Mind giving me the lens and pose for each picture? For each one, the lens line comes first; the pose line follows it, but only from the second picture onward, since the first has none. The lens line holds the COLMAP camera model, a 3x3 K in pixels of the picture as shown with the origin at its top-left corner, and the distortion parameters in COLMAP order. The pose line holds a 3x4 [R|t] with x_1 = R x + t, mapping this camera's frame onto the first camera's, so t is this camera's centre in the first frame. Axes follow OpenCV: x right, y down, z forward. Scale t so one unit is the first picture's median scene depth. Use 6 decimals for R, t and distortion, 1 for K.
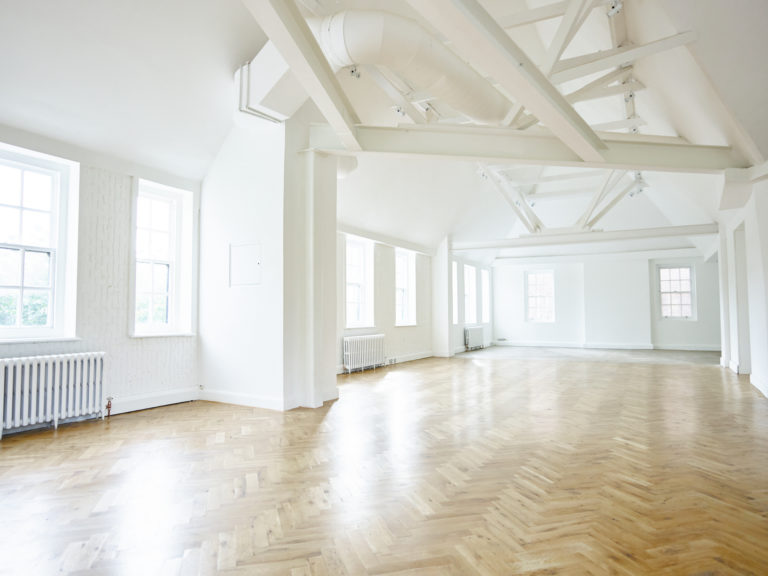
lens RADIAL K [[496.8, 0, 381.9], [0, 496.8, 288.5], [0, 0, 1]] dist [-0.044535, 0.030723]
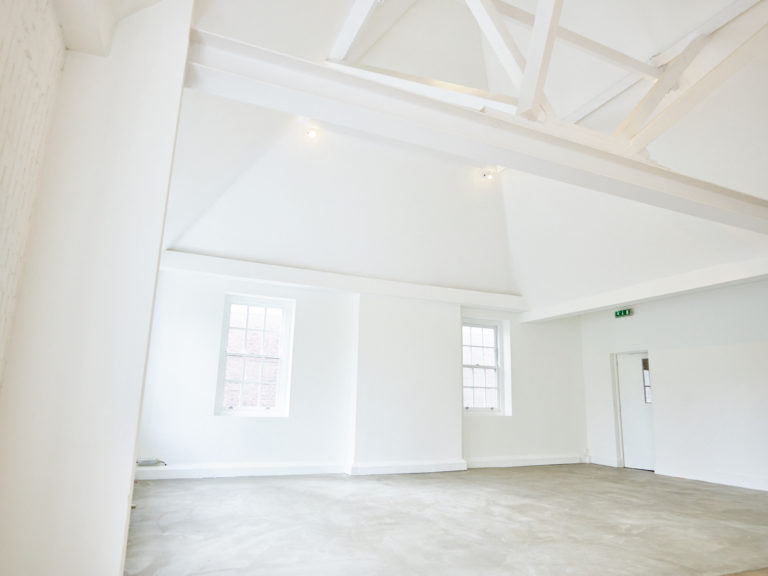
lens RADIAL K [[496.8, 0, 384.7], [0, 496.8, 290.3], [0, 0, 1]] dist [-0.044535, 0.030723]
pose [[0.605597, 0.187618, 0.773338, 0.049700], [-0.068089, 0.980462, -0.184548, 0.041592], [-0.792853, 0.059105, 0.606540, 0.829715]]
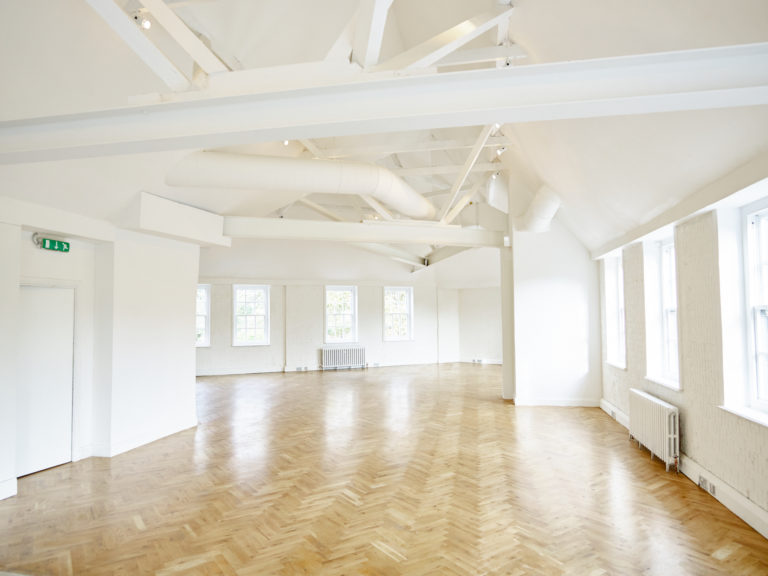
lens RADIAL K [[496.8, 0, 383.2], [0, 496.8, 287.8], [0, 0, 1]] dist [-0.044535, 0.030723]
pose [[-0.952148, -0.005552, -0.305586, 0.347561], [0.027352, 0.994275, -0.103290, 0.012029], [0.304410, -0.106706, -0.946545, 1.121766]]
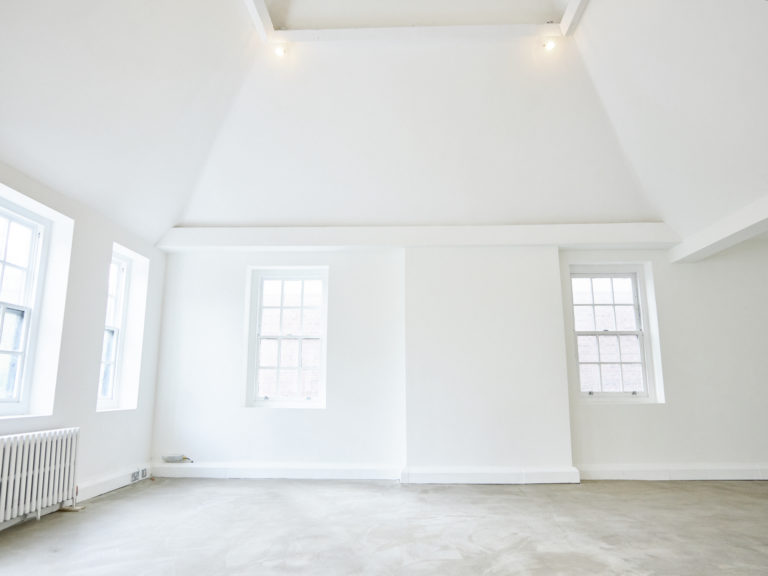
lens RADIAL K [[496.8, 0, 380.6], [0, 496.8, 291.0], [0, 0, 1]] dist [-0.044535, 0.030723]
pose [[0.896724, 0.087833, 0.433788, 0.279142], [-0.026071, 0.988891, -0.146335, 0.044597], [-0.441823, 0.119913, 0.889052, 0.819246]]
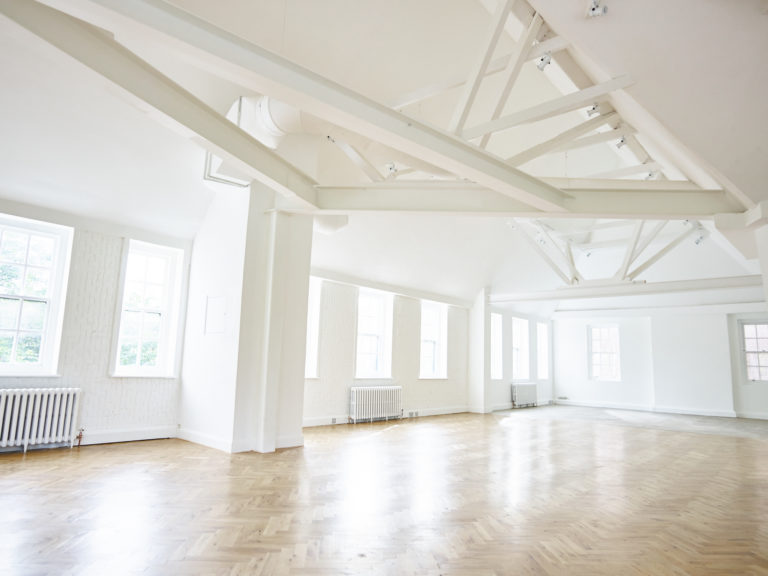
lens RADIAL K [[496.8, 0, 381.1], [0, 496.8, 287.5], [0, 0, 1]] dist [-0.044535, 0.030723]
pose [[0.975906, 0.001726, -0.218185, 0.146268], [-0.024200, 0.994655, -0.100376, -0.003117], [0.216846, 0.103238, 0.970732, 0.004161]]
